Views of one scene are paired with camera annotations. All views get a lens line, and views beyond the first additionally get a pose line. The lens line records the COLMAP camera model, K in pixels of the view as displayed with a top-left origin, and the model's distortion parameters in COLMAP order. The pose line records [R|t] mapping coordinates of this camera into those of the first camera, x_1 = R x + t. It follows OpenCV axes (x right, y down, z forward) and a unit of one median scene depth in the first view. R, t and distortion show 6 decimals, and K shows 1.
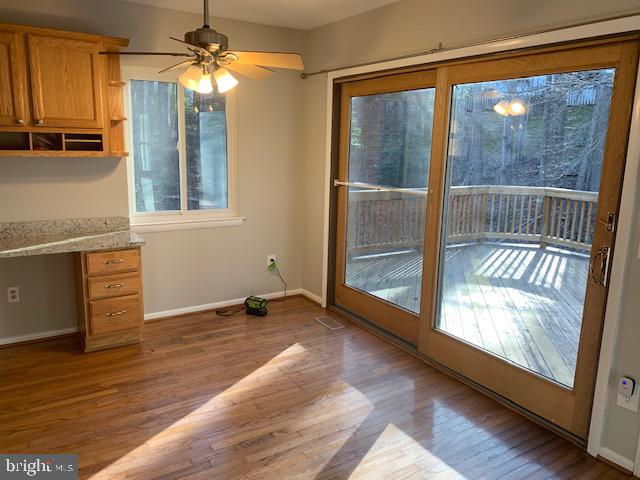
lens RADIAL K [[488.3, 0, 320.0], [0, 488.3, 240.0], [0, 0, 1]] dist [0.054097, -0.088483]
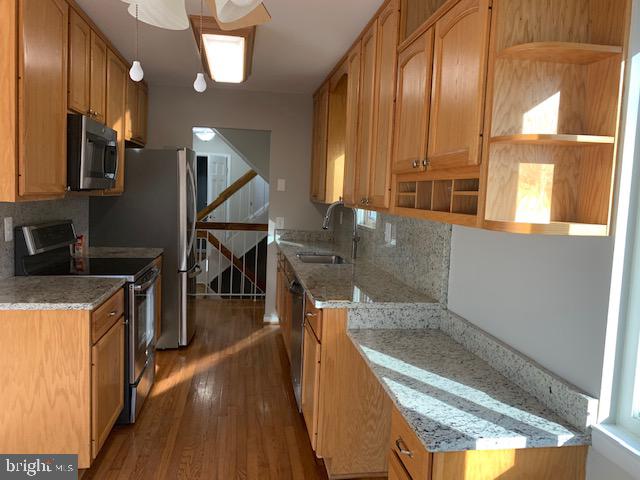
lens RADIAL K [[493.8, 0, 320.0], [0, 493.8, 240.0], [0, 0, 1]] dist [-0.002177, -0.001641]
pose [[-0.407076, 0.047565, -0.912155, 0.029274], [-0.229691, 0.961221, 0.152630, -0.198735], [0.884042, 0.271646, -0.380365, 1.070972]]
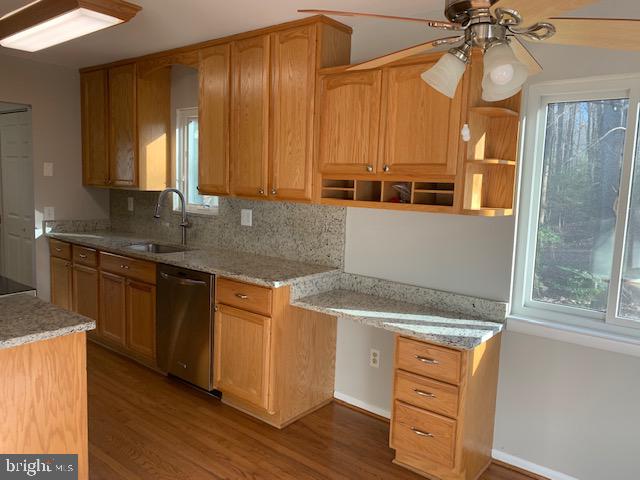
lens RADIAL K [[488.3, 0, 320.0], [0, 488.3, 240.0], [0, 0, 1]] dist [0.054097, -0.088483]
pose [[0.315001, 0.103085, -0.943476, 0.185543], [-0.213986, 0.976202, 0.035217, -0.118116], [0.924654, 0.190798, 0.329564, 0.603190]]
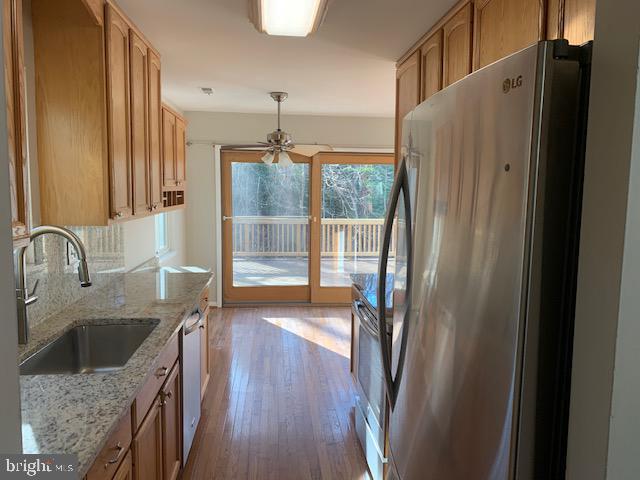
lens RADIAL K [[488.3, 0, 320.0], [0, 488.3, 240.0], [0, 0, 1]] dist [0.054097, -0.088483]
pose [[0.461322, -0.110525, 0.880322, -1.451805], [0.173556, 0.984283, 0.032628, -0.065070], [-0.870092, 0.137733, 0.473254, 0.081368]]
